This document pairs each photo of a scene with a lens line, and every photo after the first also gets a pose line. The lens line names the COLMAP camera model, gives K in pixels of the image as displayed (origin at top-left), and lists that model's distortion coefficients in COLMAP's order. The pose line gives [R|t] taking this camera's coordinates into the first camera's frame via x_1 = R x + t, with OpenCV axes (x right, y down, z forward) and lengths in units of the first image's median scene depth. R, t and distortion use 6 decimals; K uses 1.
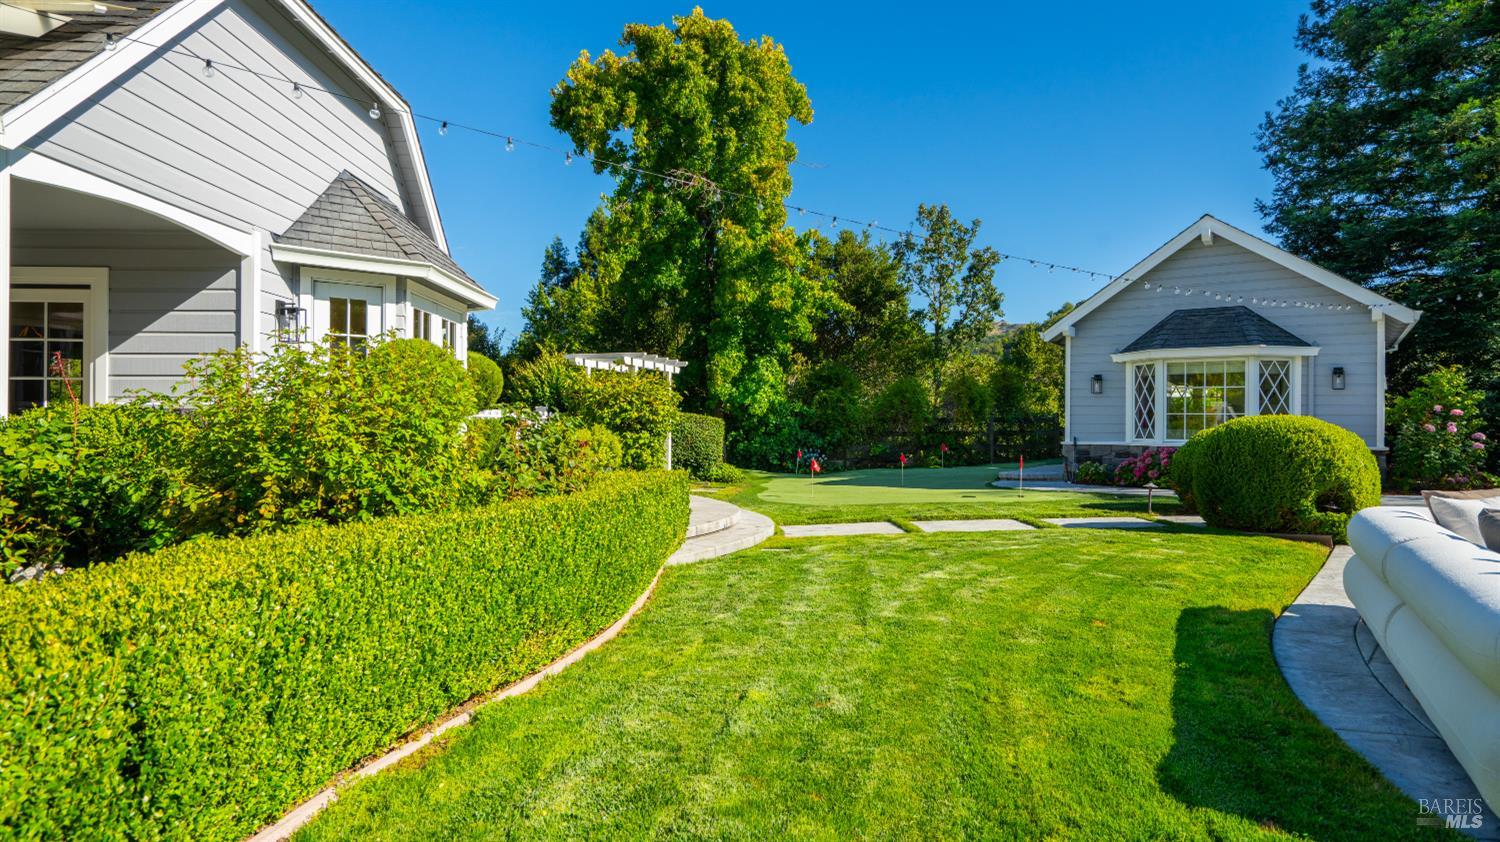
lens RADIAL K [[810.3, 0, 750.0], [0, 810.3, 421.0], [0, 0, 1]] dist [-0.008818, 0.000470]
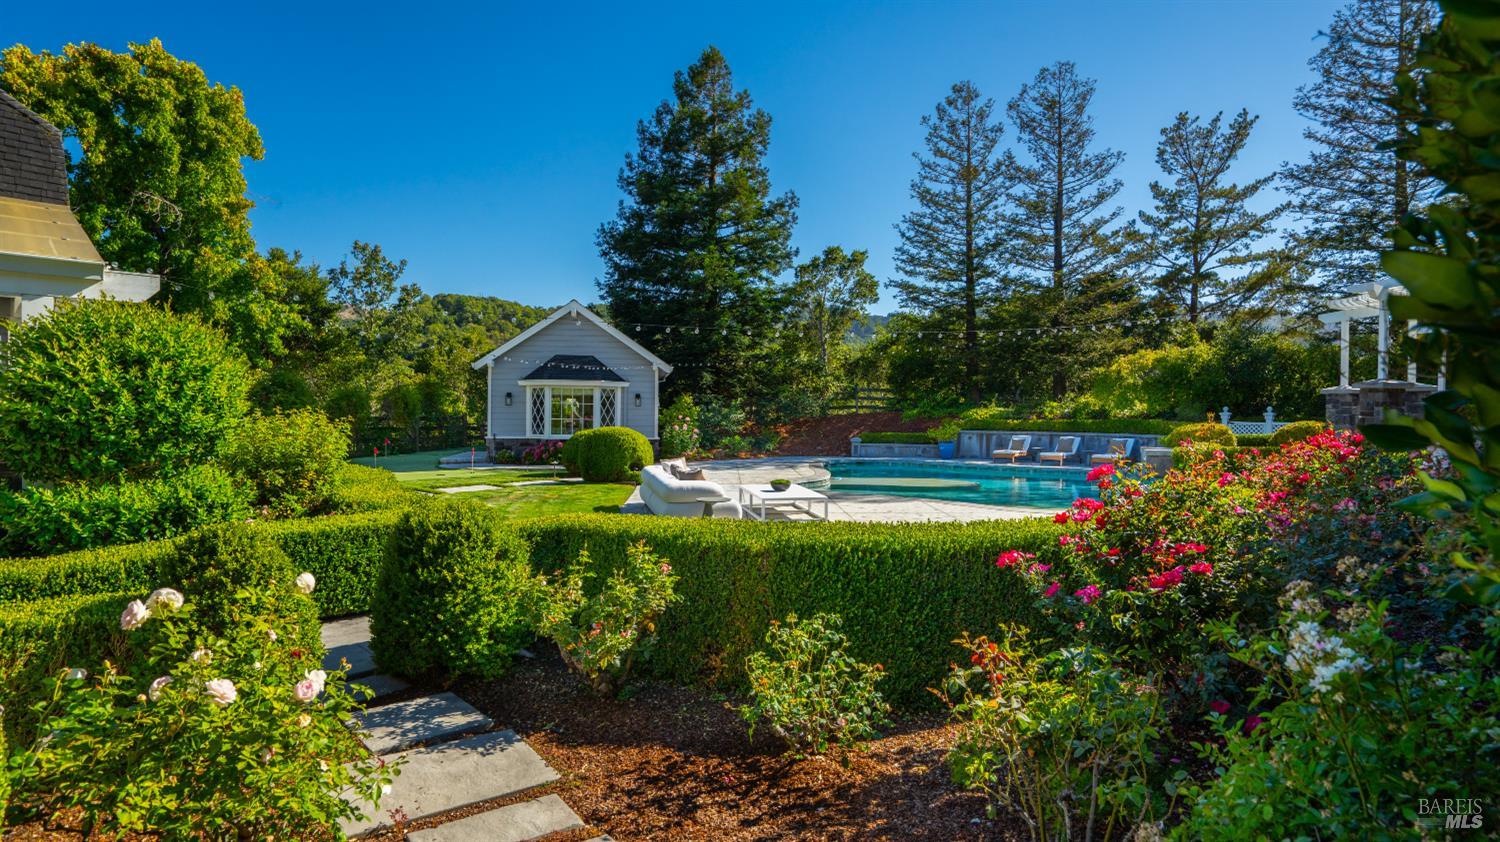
lens RADIAL K [[782.3, 0, 750.0], [0, 782.3, 421.0], [0, 0, 1]] dist [-0.028402, 0.000024]
pose [[0.715285, -0.005492, 0.698811, -0.285138], [-0.006997, 0.999863, 0.015019, -0.030444], [-0.698797, -0.015632, 0.715149, -0.387937]]
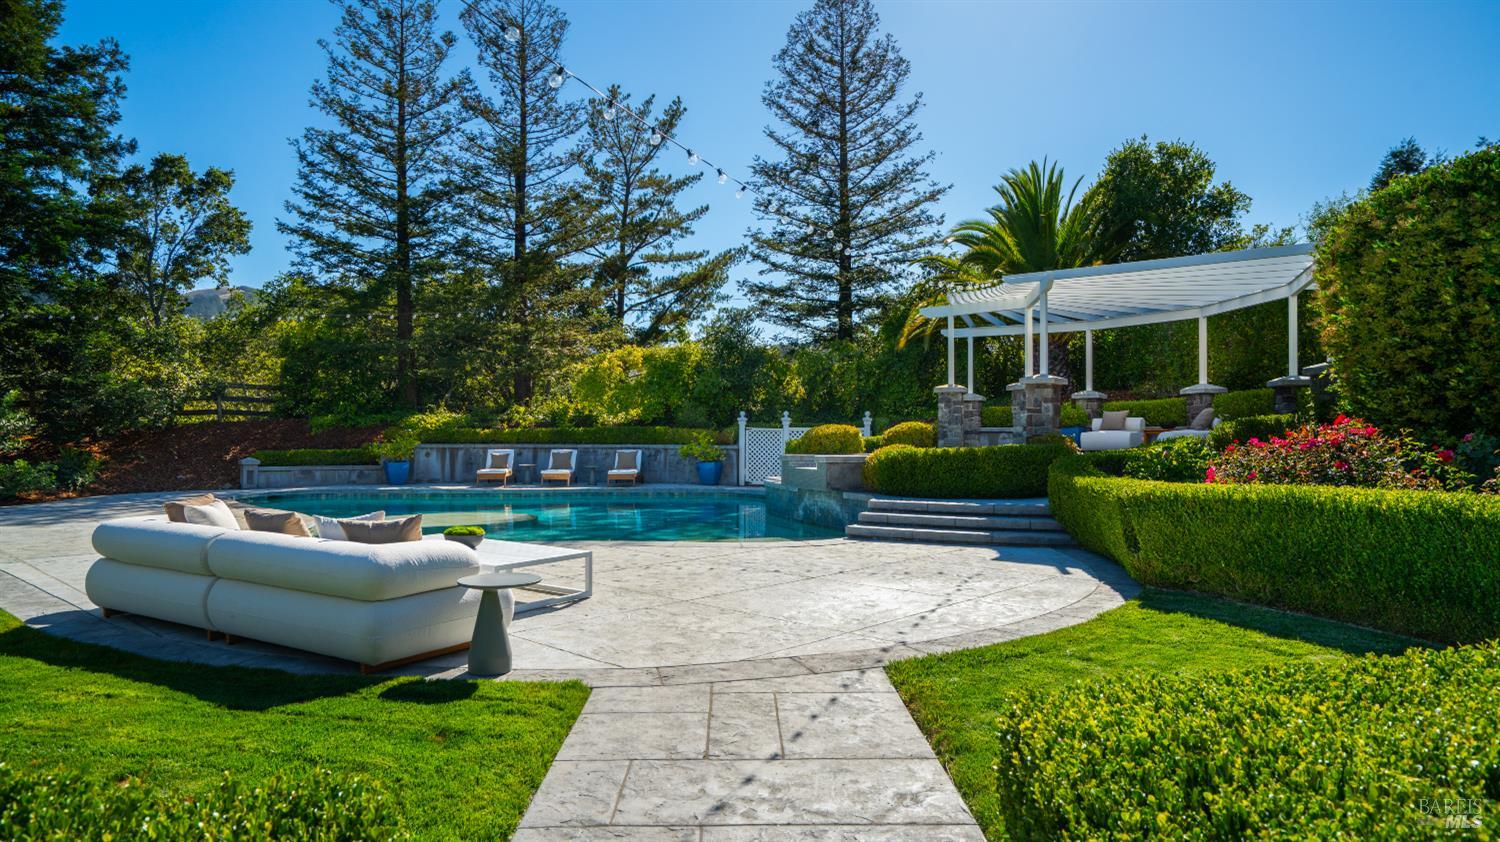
lens RADIAL K [[927.3, 0, 750.0], [0, 927.3, 421.0], [0, 0, 1]] dist [-0.039313, 0.051877]
pose [[0.006848, 0.009538, 0.999931, -0.185280], [-0.004391, 0.999945, -0.009508, -0.010599], [-0.999967, -0.004326, 0.006890, 0.006031]]
